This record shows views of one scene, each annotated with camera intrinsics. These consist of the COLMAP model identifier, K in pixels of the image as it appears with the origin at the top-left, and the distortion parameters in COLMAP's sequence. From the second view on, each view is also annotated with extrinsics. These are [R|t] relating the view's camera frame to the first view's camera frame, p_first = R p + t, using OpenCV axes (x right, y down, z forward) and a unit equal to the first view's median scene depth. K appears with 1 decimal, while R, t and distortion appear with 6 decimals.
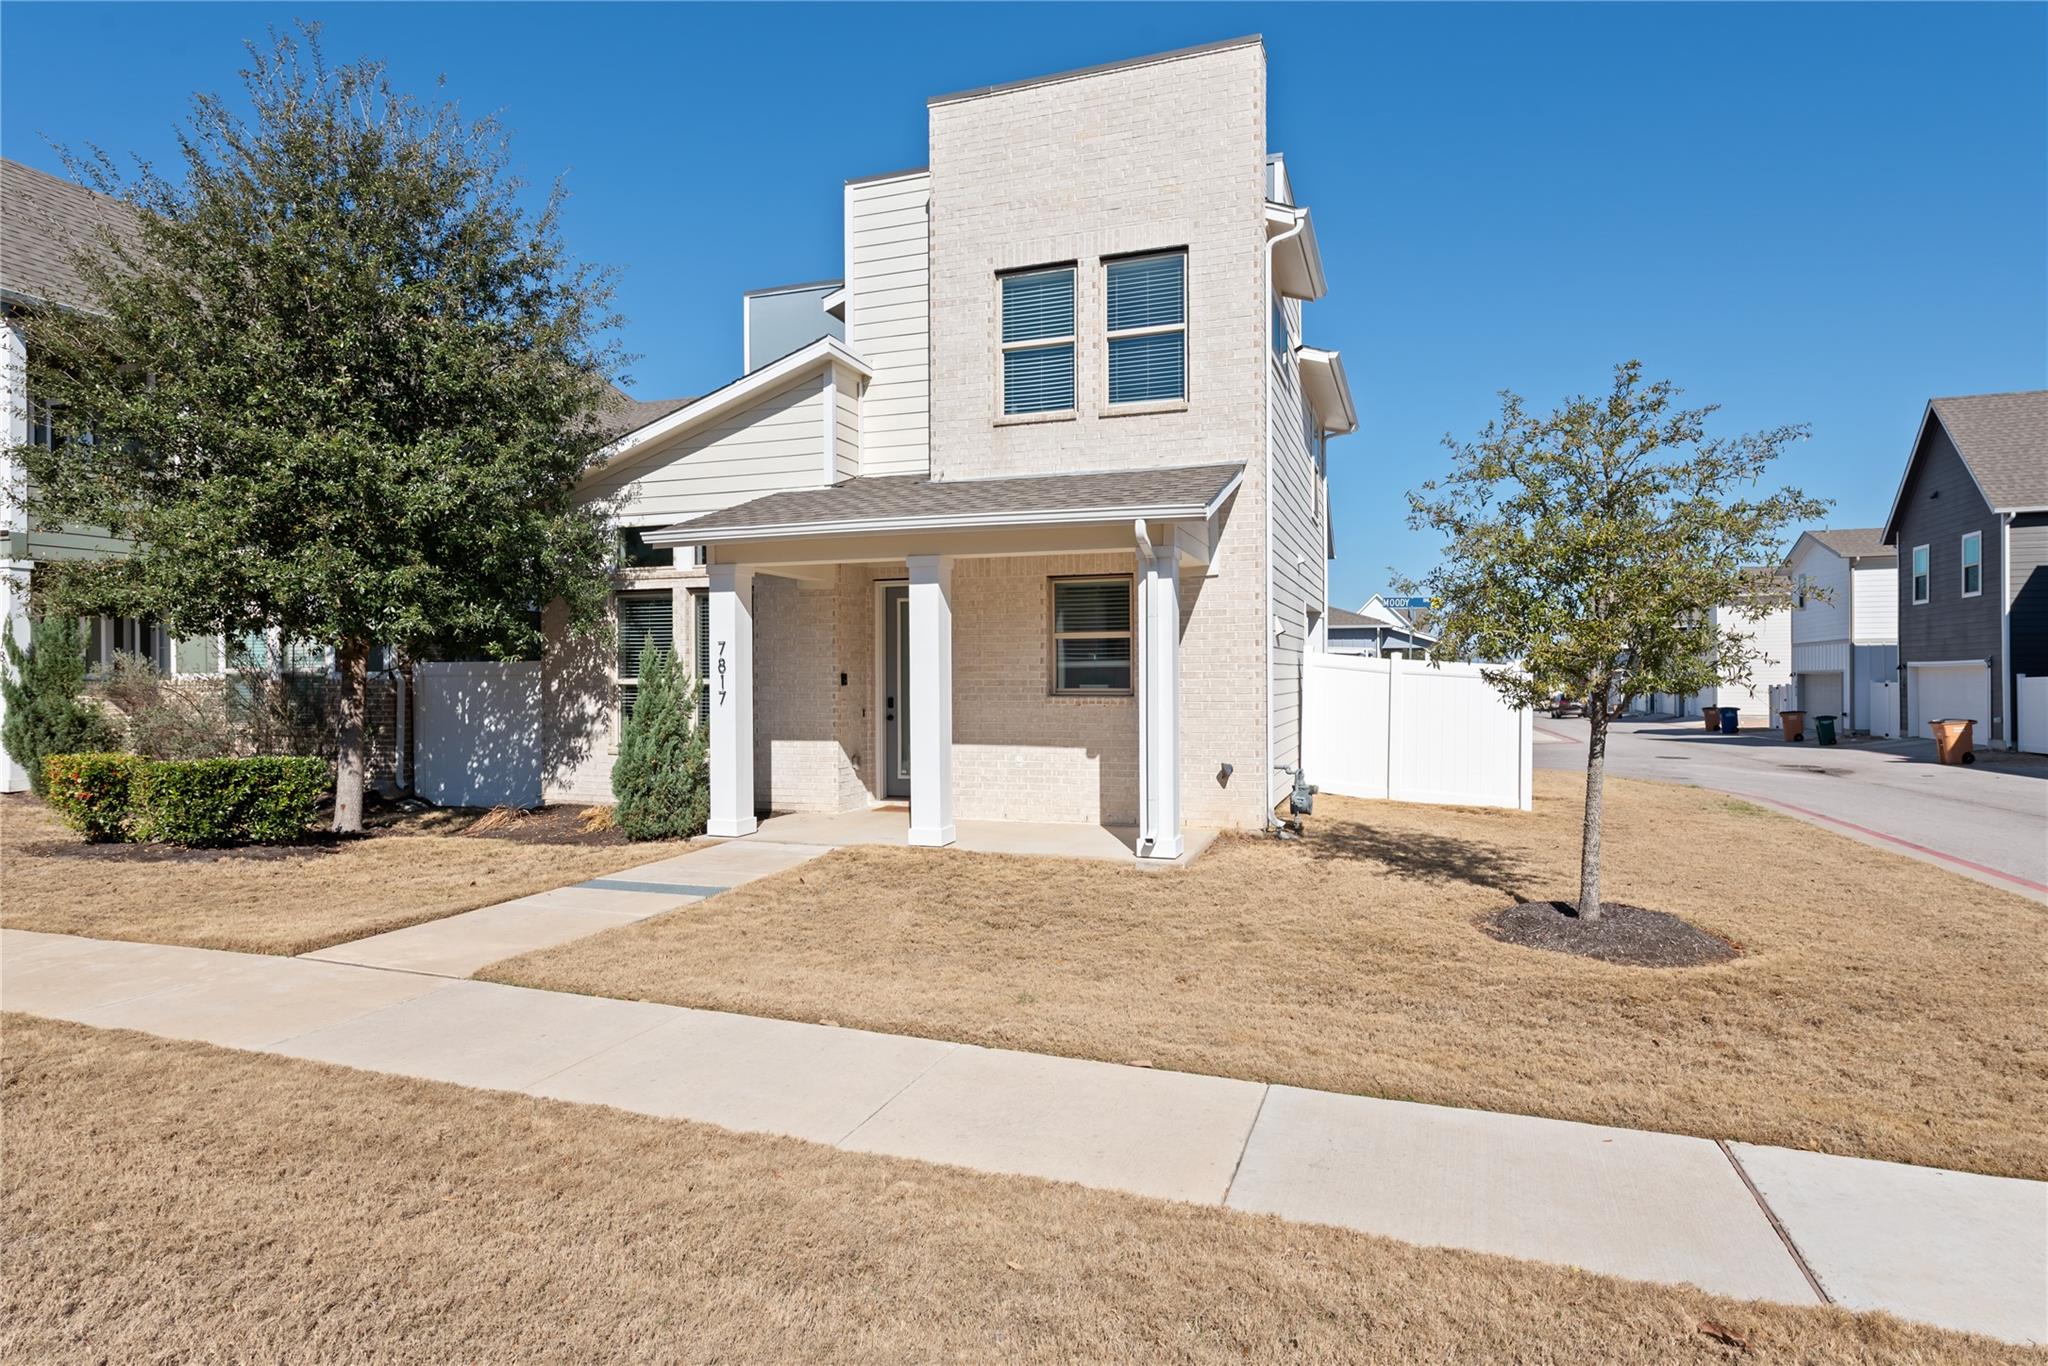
lens RADIAL K [[1145.0, 0, 1016.0], [0, 1145.0, 681.4], [0, 0, 1]] dist [0.014272, -0.000622]
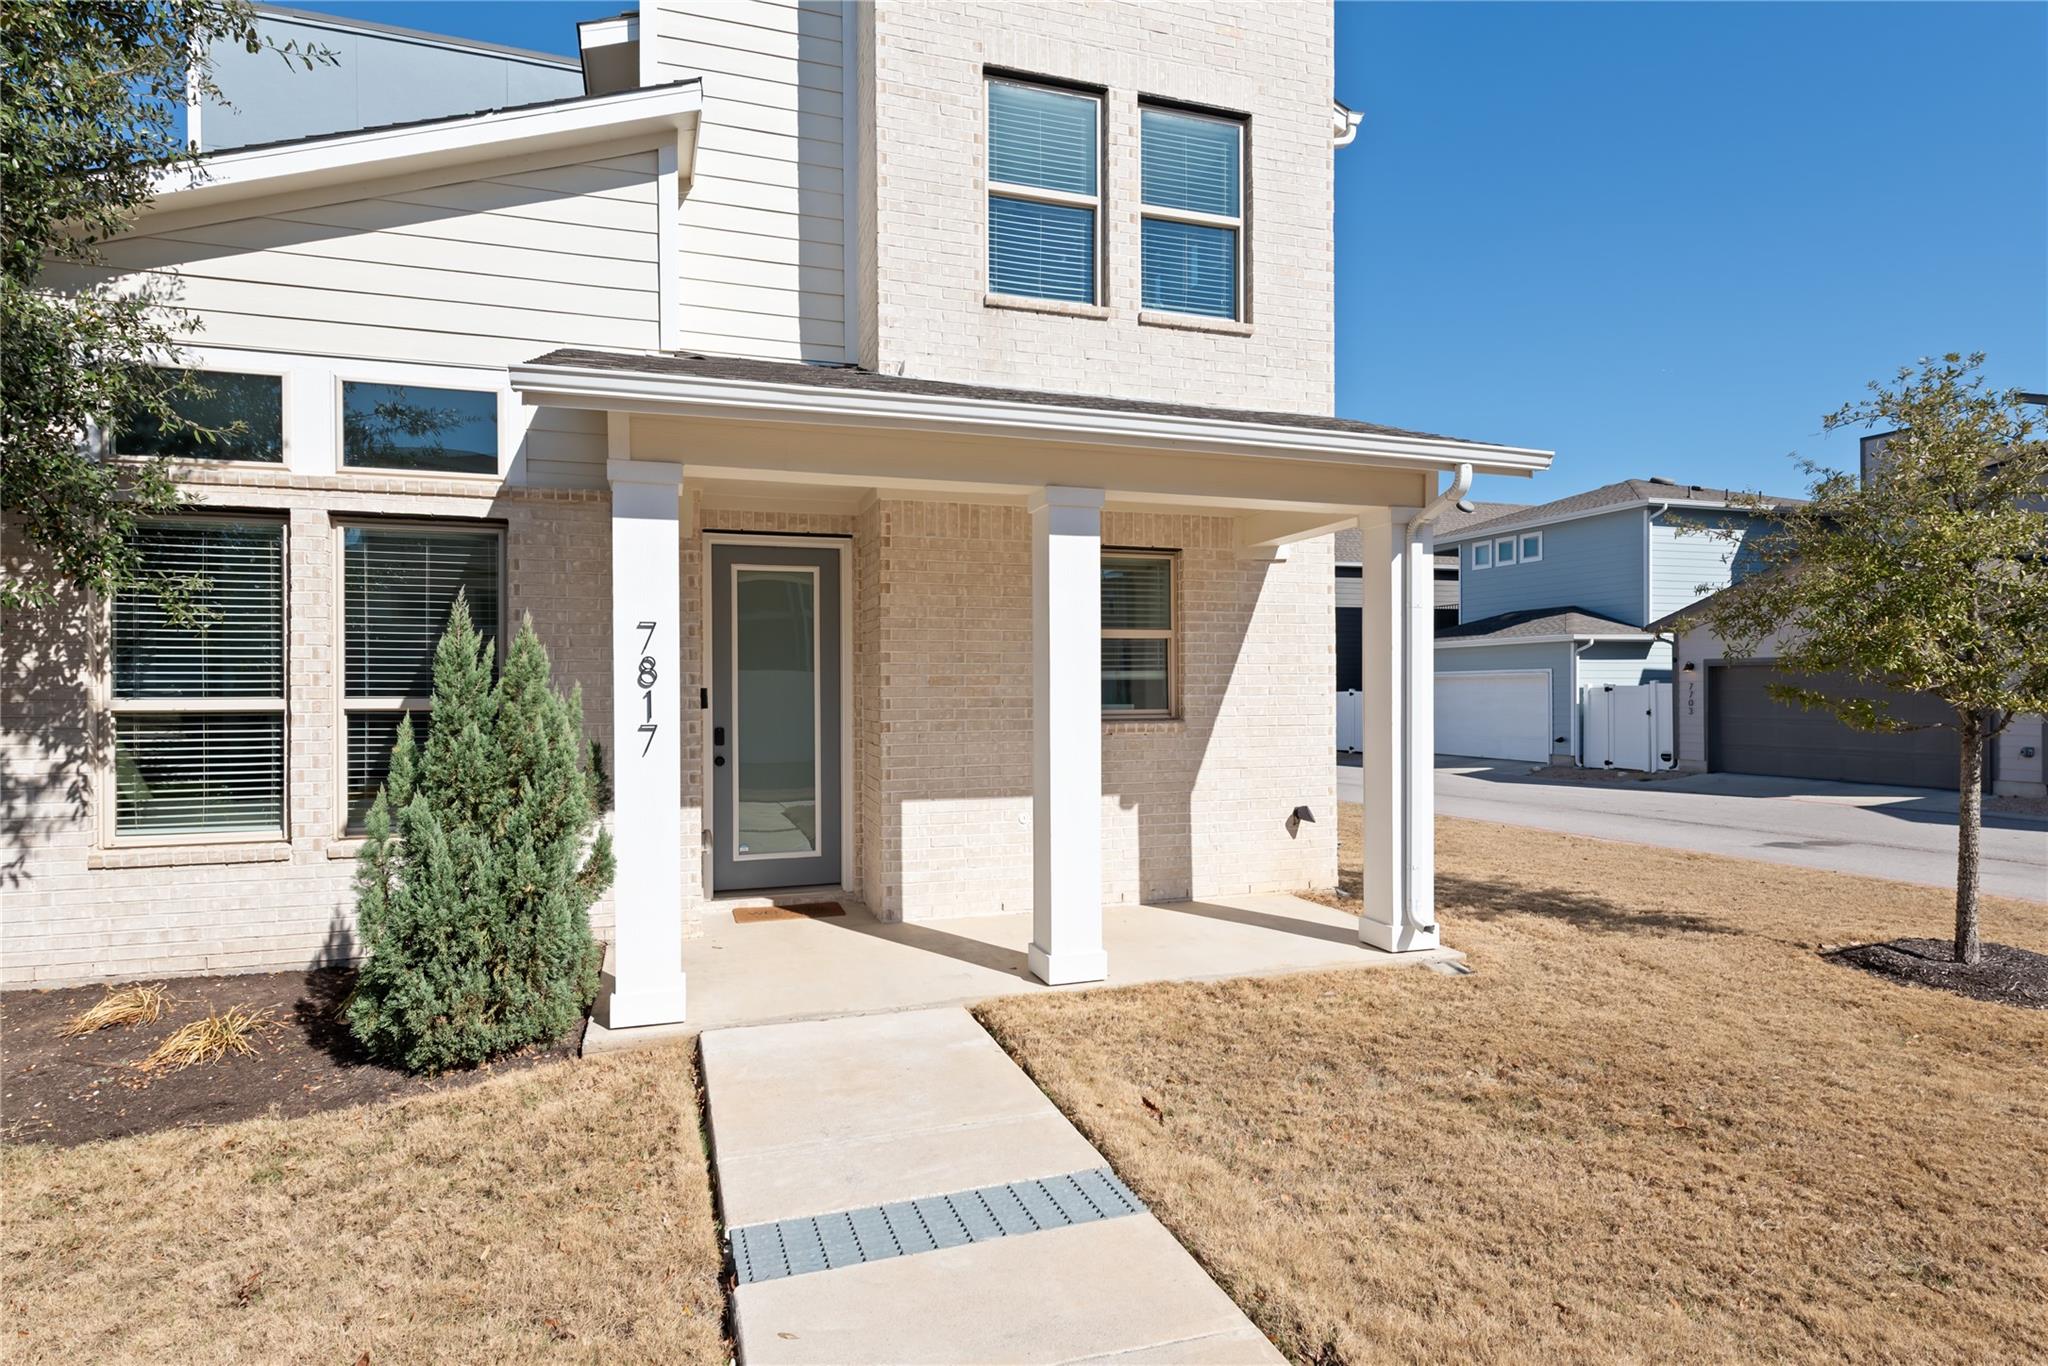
lens RADIAL K [[1141.4, 0, 1047.1], [0, 1141.4, 692.2], [0, 0, 1]] dist [0.013332, -0.002959]
pose [[0.774058, -0.000533, 0.633115, -0.401925], [0.001822, 0.999997, -0.001385, -0.003539], [-0.633112, 0.002226, 0.774057, 0.481315]]
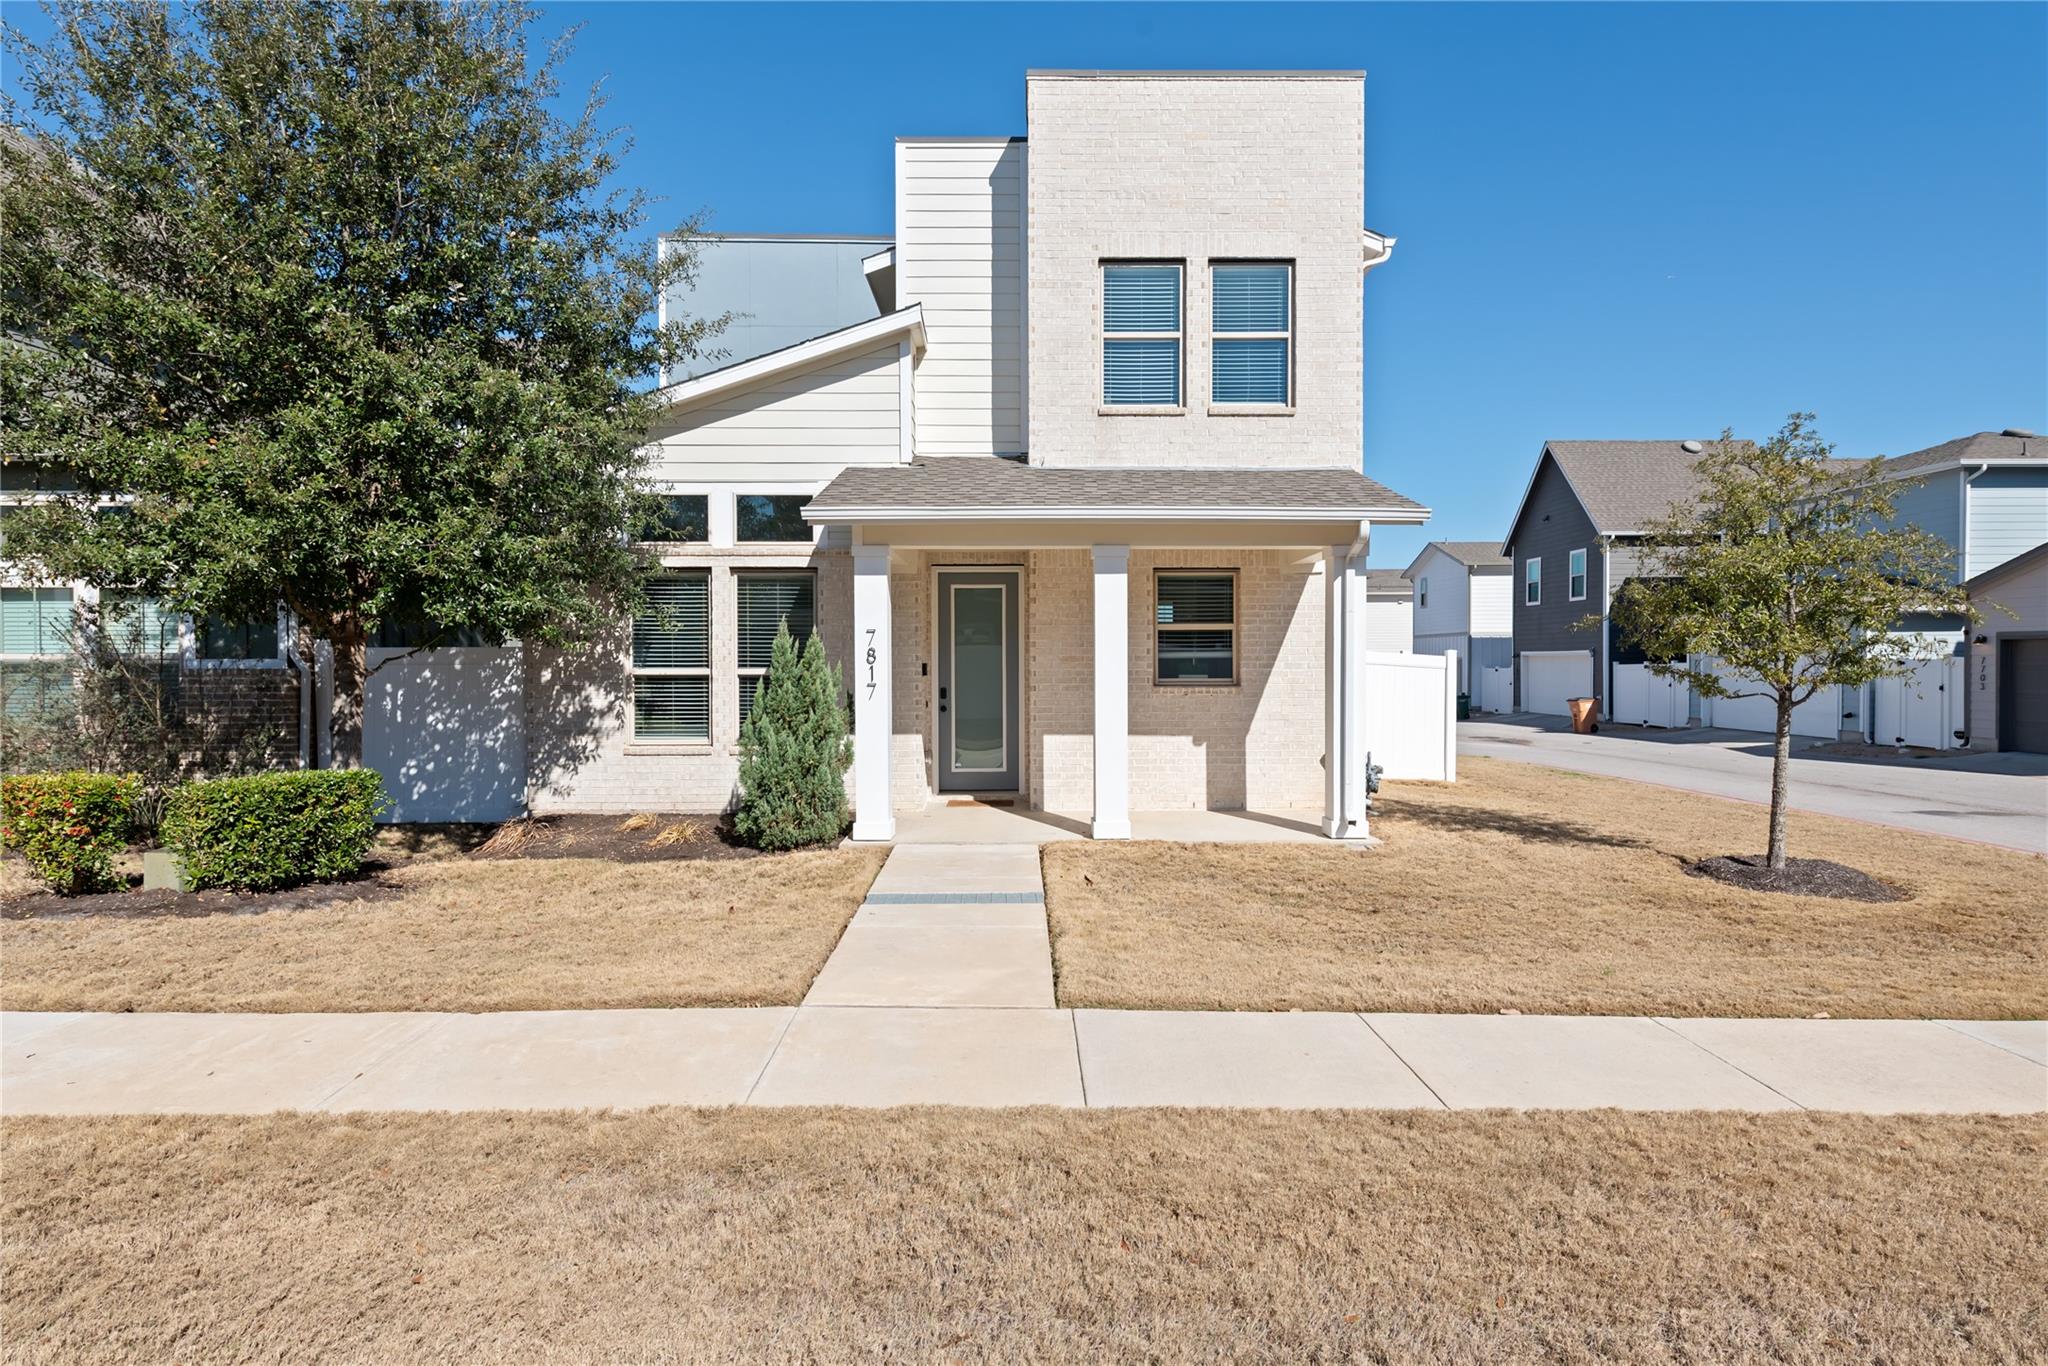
lens RADIAL K [[1145.0, 0, 1016.0], [0, 1145.0, 681.4], [0, 0, 1]] dist [0.014272, -0.000622]
pose [[0.936466, -0.003931, 0.350736, -0.438553], [-0.001395, 0.999888, 0.014932, -0.006163], [-0.350755, -0.014472, 0.936355, 0.090359]]
